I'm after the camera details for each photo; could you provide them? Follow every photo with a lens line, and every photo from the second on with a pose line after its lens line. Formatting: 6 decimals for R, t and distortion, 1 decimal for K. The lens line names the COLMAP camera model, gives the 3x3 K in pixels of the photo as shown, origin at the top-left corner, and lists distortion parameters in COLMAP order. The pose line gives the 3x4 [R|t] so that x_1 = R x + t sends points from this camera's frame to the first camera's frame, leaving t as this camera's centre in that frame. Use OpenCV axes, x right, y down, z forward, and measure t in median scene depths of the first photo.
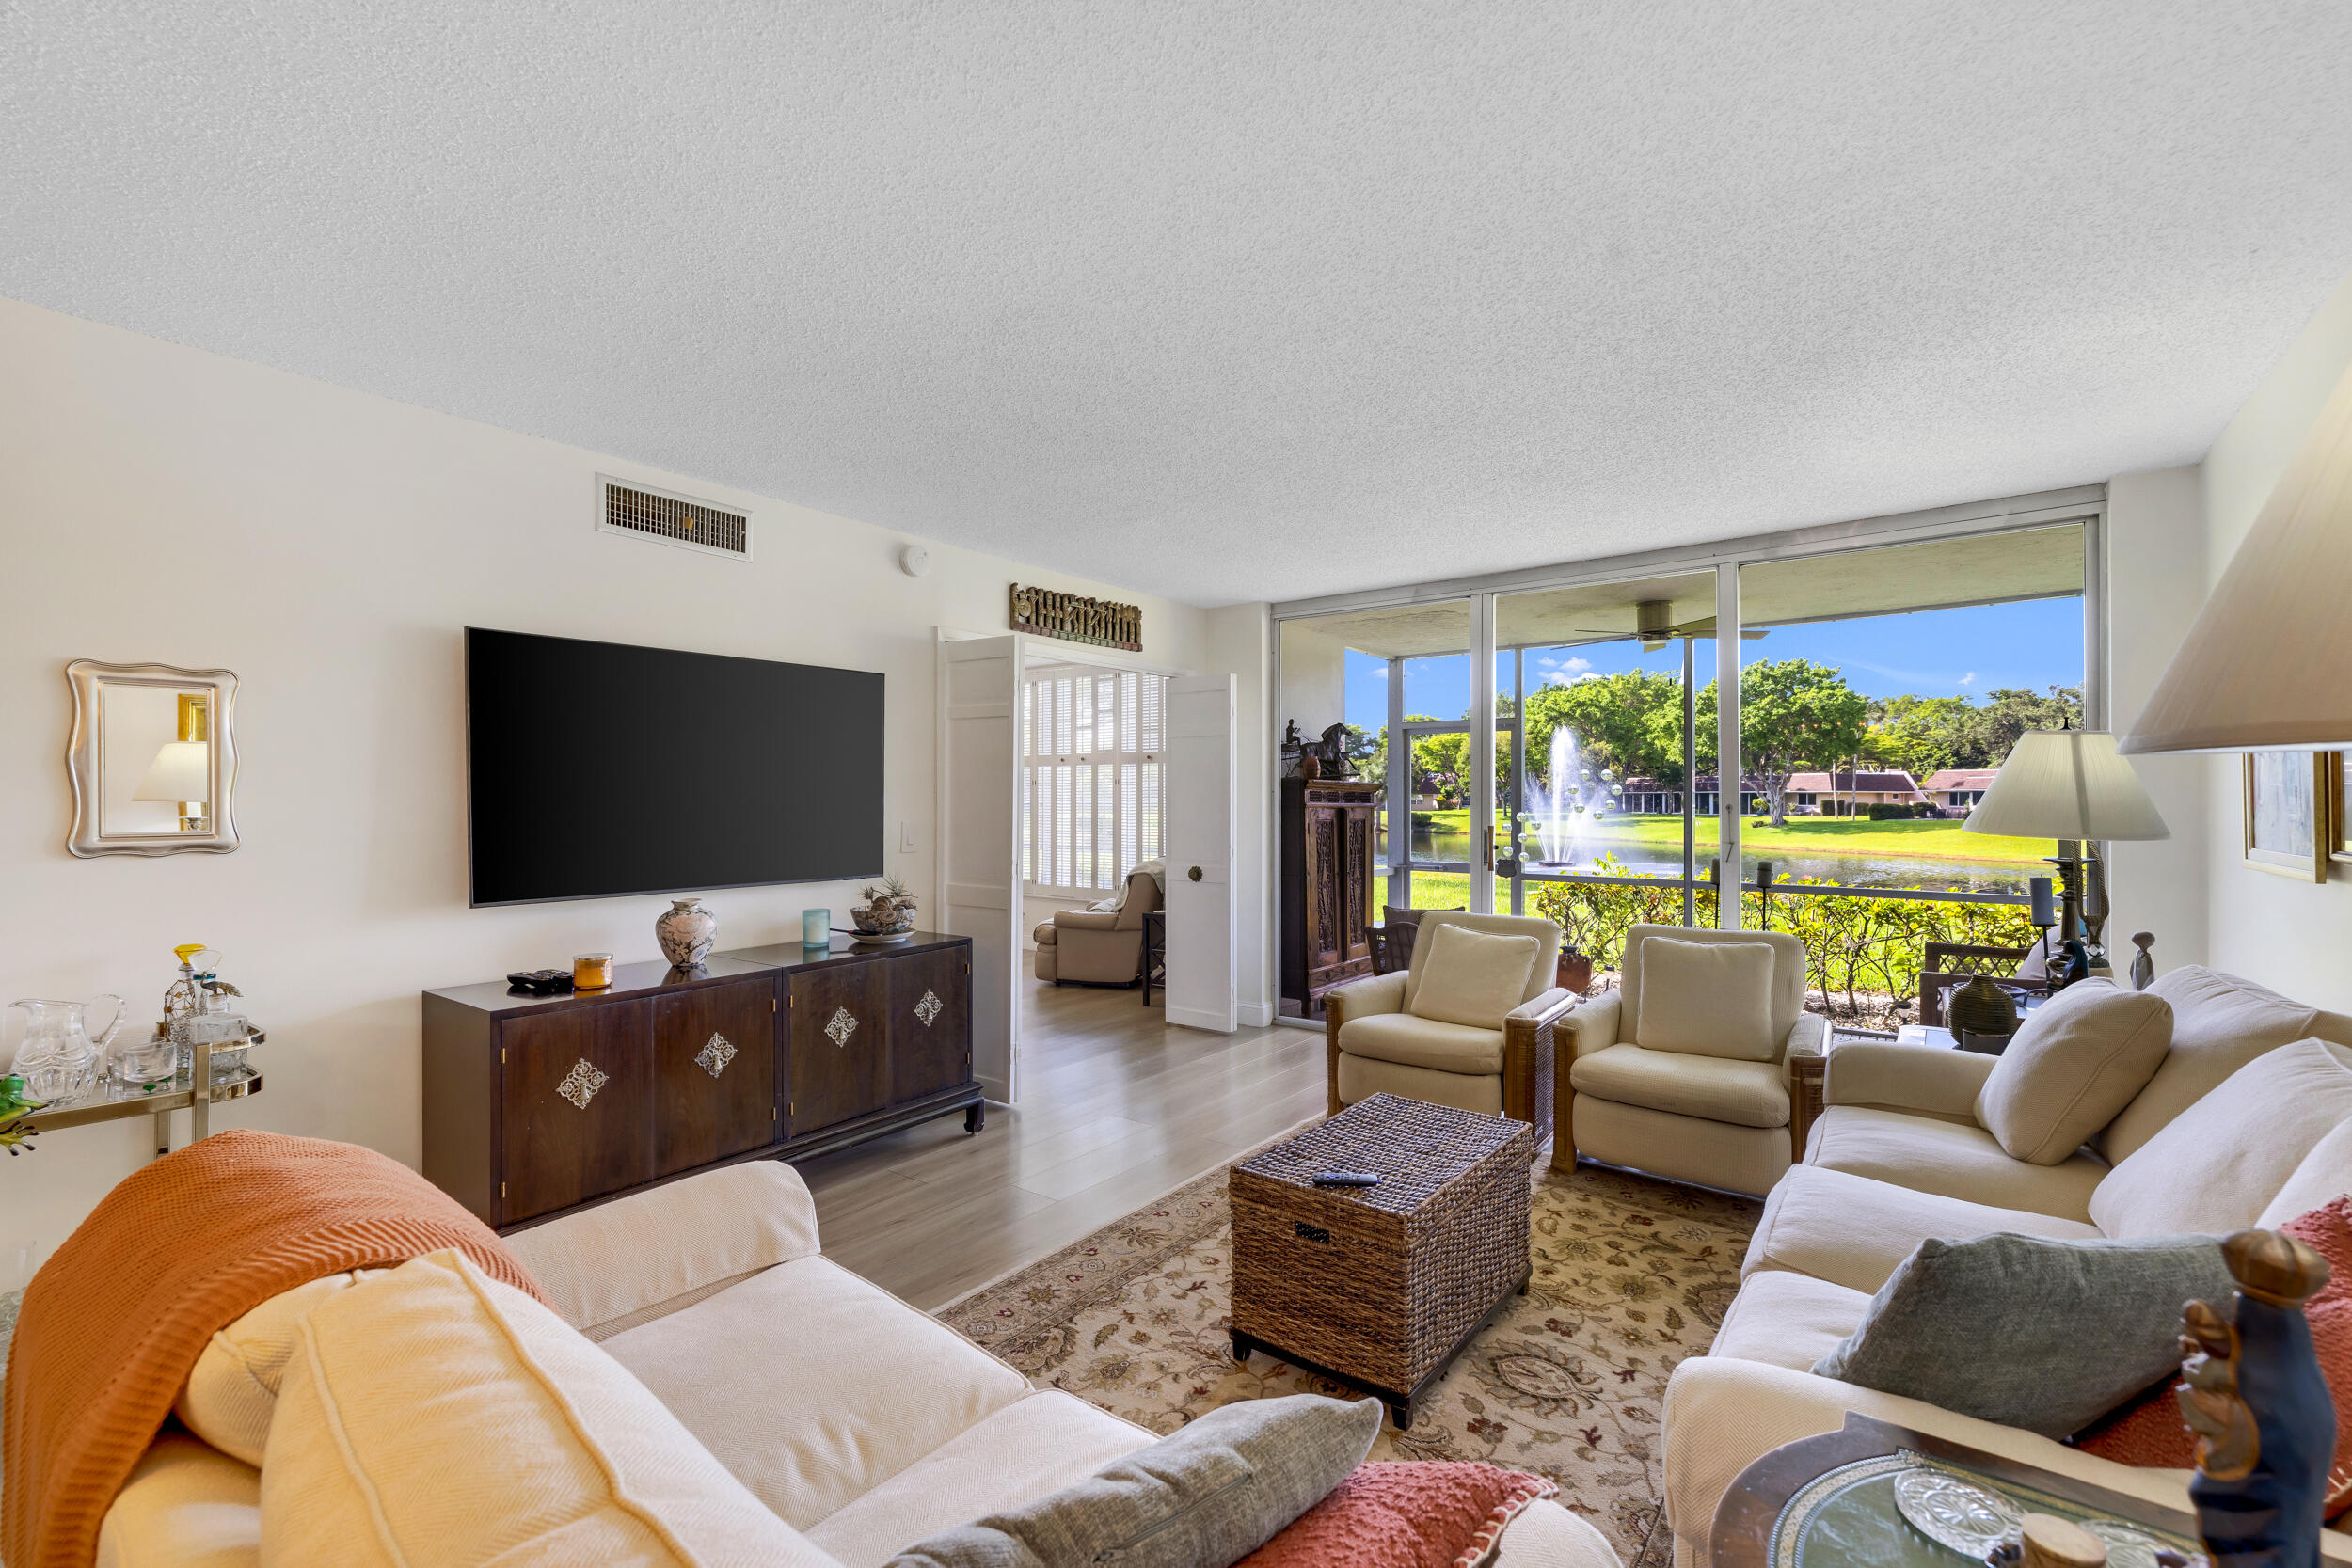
lens RADIAL K [[970.1, 0, 1155.7], [0, 970.1, 794.1], [0, 0, 1]] dist [0.000197, 0.000366]
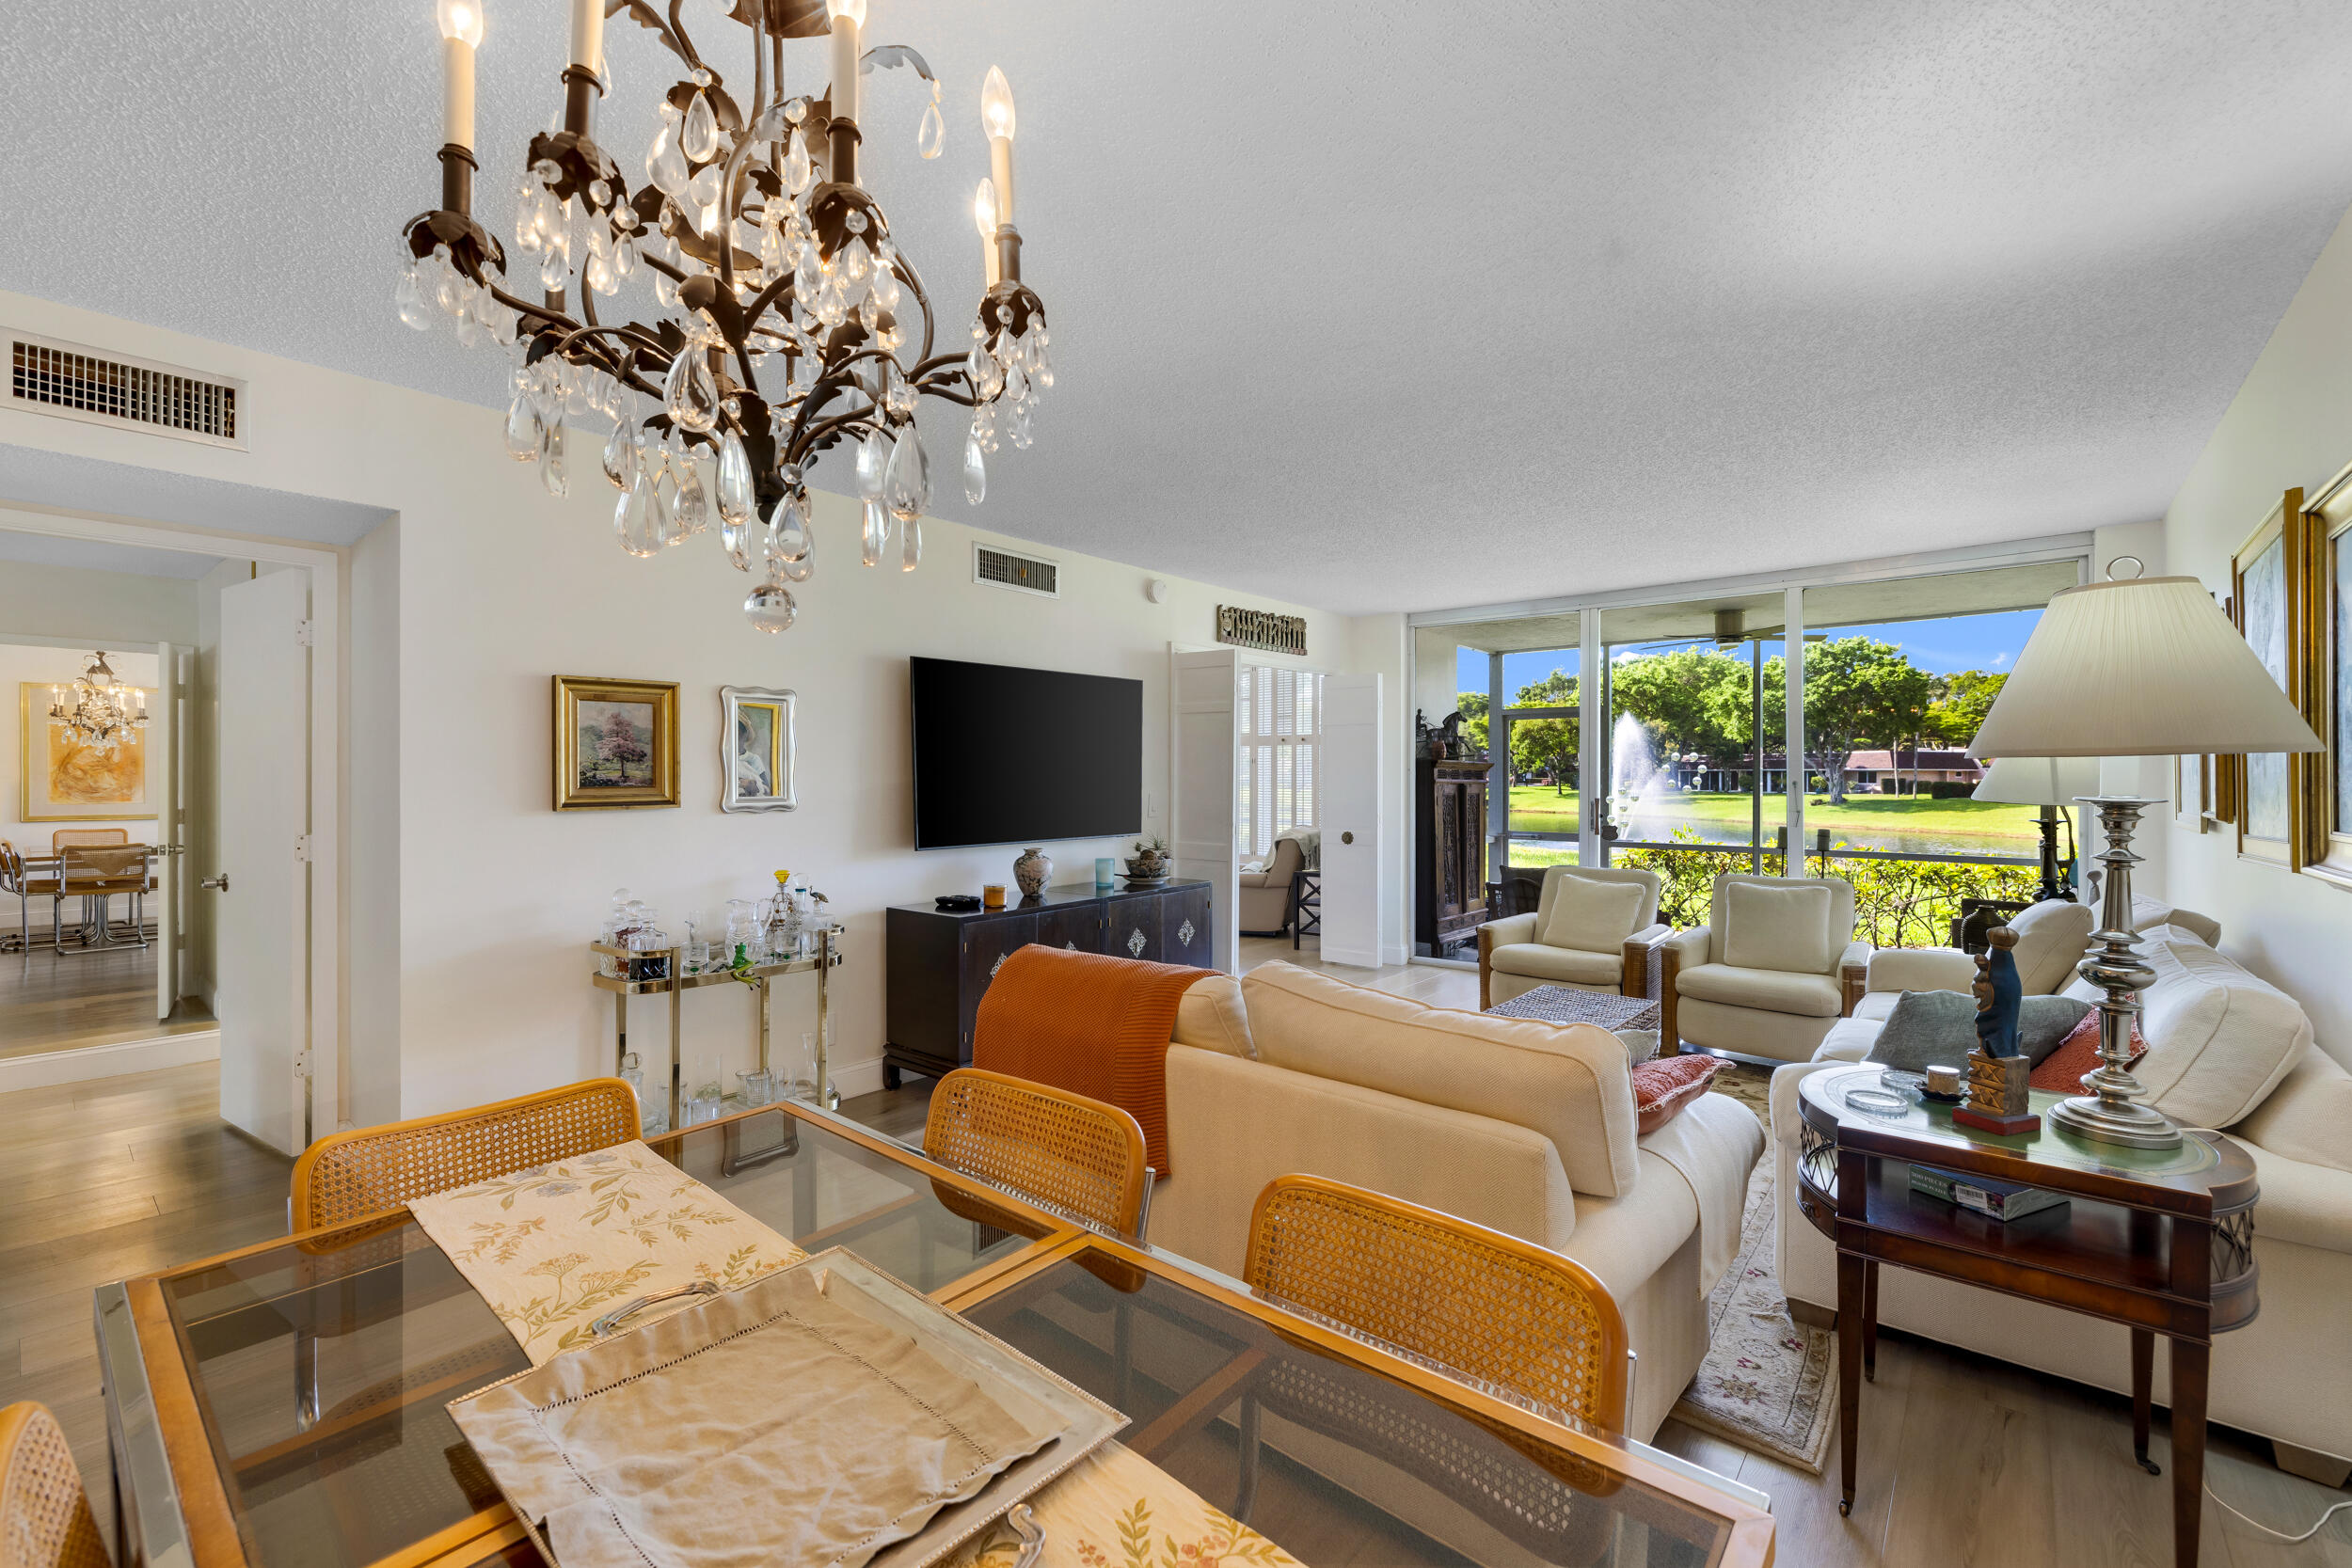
lens RADIAL K [[970.1, 0, 1183.3], [0, 970.1, 774.1], [0, 0, 1]] dist [0.000197, 0.000366]
pose [[0.999740, 0.000924, -0.022781, -0.145678], [-0.000861, 0.999996, 0.002779, -0.000640], [0.022783, -0.002759, 0.999737, -0.232046]]
